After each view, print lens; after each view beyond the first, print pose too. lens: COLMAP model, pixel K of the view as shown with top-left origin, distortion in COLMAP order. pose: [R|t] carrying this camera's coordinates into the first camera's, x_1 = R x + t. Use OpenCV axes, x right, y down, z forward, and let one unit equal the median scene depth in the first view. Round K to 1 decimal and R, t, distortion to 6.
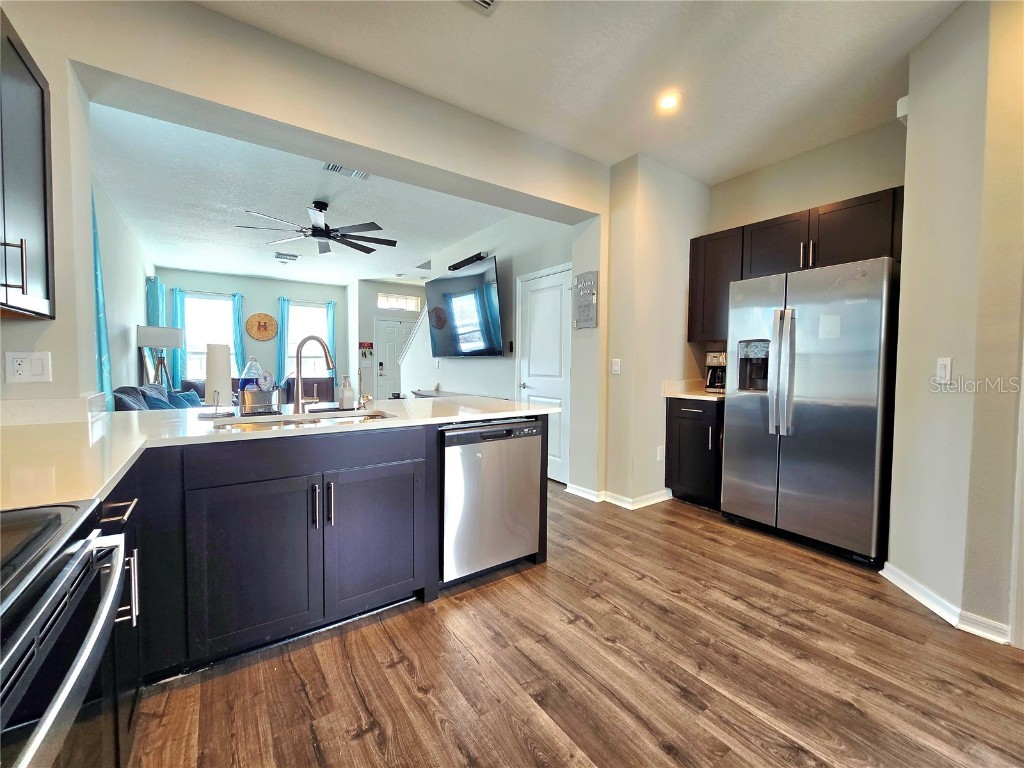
lens RADIAL K [[419.9, 0, 511.4], [0, 419.9, 377.2], [0, 0, 1]] dist [0.001916, -0.001882]
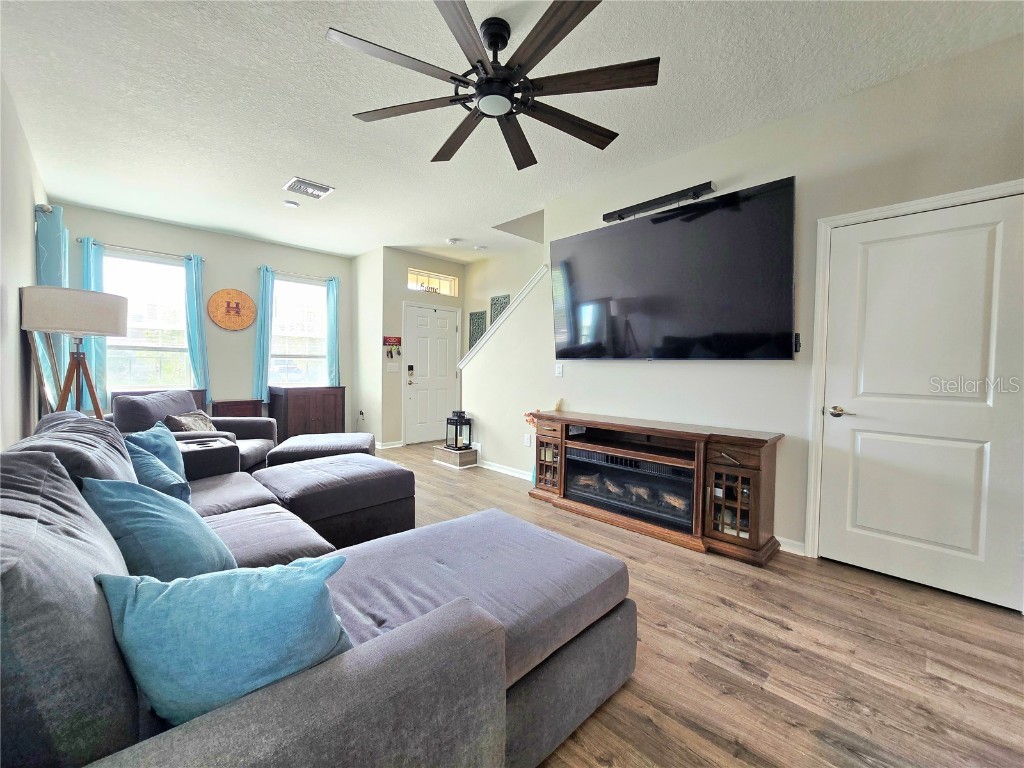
lens RADIAL K [[419.9, 0, 513.2], [0, 419.9, 382.8], [0, 0, 1]] dist [0.001916, -0.001882]
pose [[0.986606, -0.000544, 0.163120, -0.887563], [-0.001034, 0.999954, 0.009588, -0.042735], [-0.163117, -0.009628, 0.986560, 0.928177]]
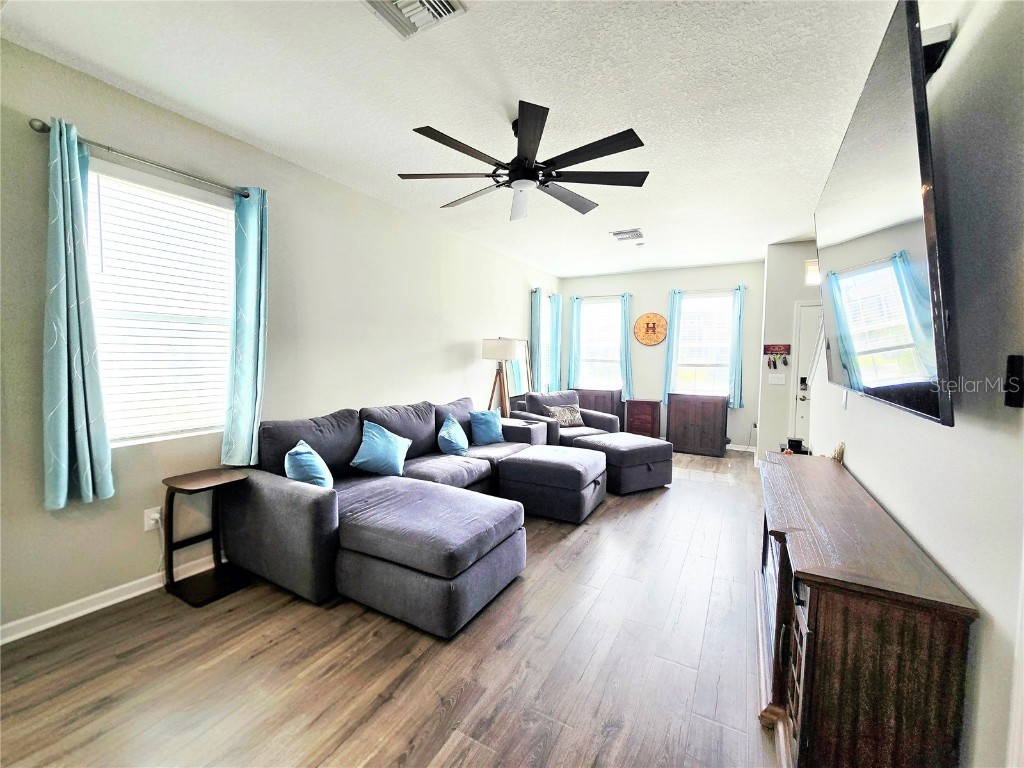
lens RADIAL K [[419.9, 0, 508.6], [0, 419.9, 380.9], [0, 0, 1]] dist [0.001916, -0.001882]
pose [[0.432692, 0.053821, -0.899934, 0.148754], [-0.039271, 0.998394, 0.040828, -0.132444], [0.900686, 0.017675, 0.434111, 1.269116]]
